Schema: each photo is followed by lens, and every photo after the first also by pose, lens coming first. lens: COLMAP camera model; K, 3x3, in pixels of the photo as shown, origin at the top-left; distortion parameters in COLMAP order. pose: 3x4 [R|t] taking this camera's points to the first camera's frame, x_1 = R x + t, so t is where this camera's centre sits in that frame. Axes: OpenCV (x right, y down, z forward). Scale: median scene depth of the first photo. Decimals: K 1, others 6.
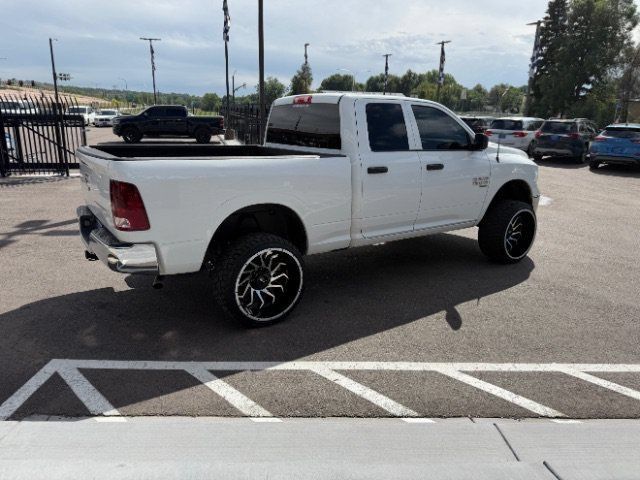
lens RADIAL K [[451.1, 0, 316.5], [0, 451.1, 239.2], [0, 0, 1]] dist [0.021293, -0.028192]
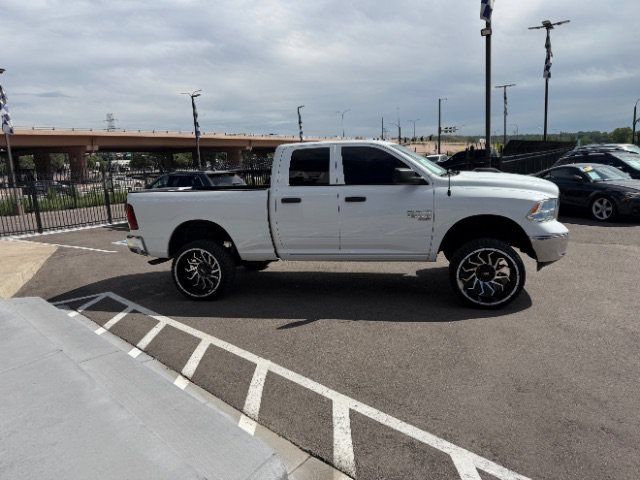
lens RADIAL K [[451.1, 0, 318.0], [0, 451.1, 240.4], [0, 0, 1]] dist [0.021293, -0.028192]
pose [[0.685818, 0.067189, -0.724665, 1.022156], [-0.131661, 0.990754, -0.032743, -0.009777], [0.715765, 0.117866, 0.688323, 0.177090]]
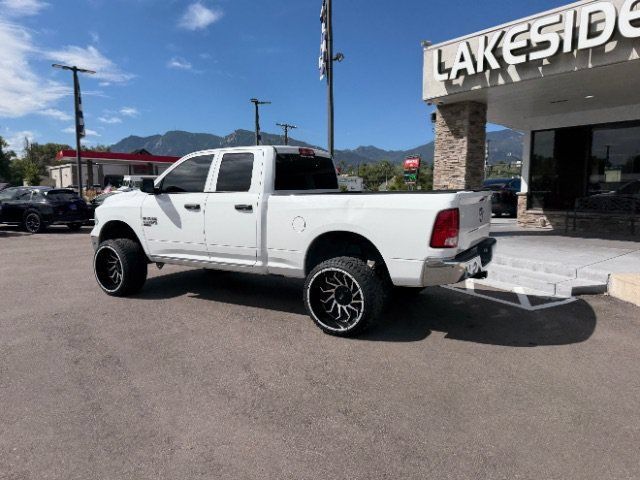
lens RADIAL K [[451.1, 0, 318.2], [0, 451.1, 239.6], [0, 0, 1]] dist [0.021293, -0.028192]
pose [[-0.436949, -0.120170, 0.891423, -1.149702], [0.231309, 0.942695, 0.240462, -0.374230], [-0.869236, 0.311264, -0.384113, 1.523444]]
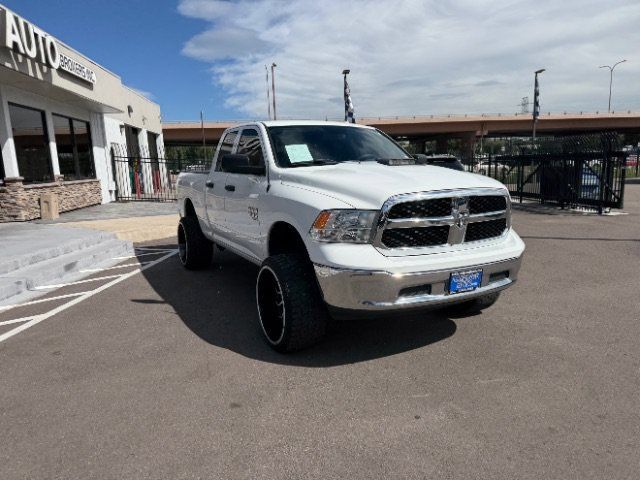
lens RADIAL K [[451.1, 0, 316.8], [0, 451.1, 243.4], [0, 0, 1]] dist [0.021293, -0.028192]
pose [[-0.100329, 0.151713, -0.983319, 1.267636], [-0.238835, 0.955737, 0.171826, -0.263168], [0.965863, 0.252090, -0.059654, 1.287511]]
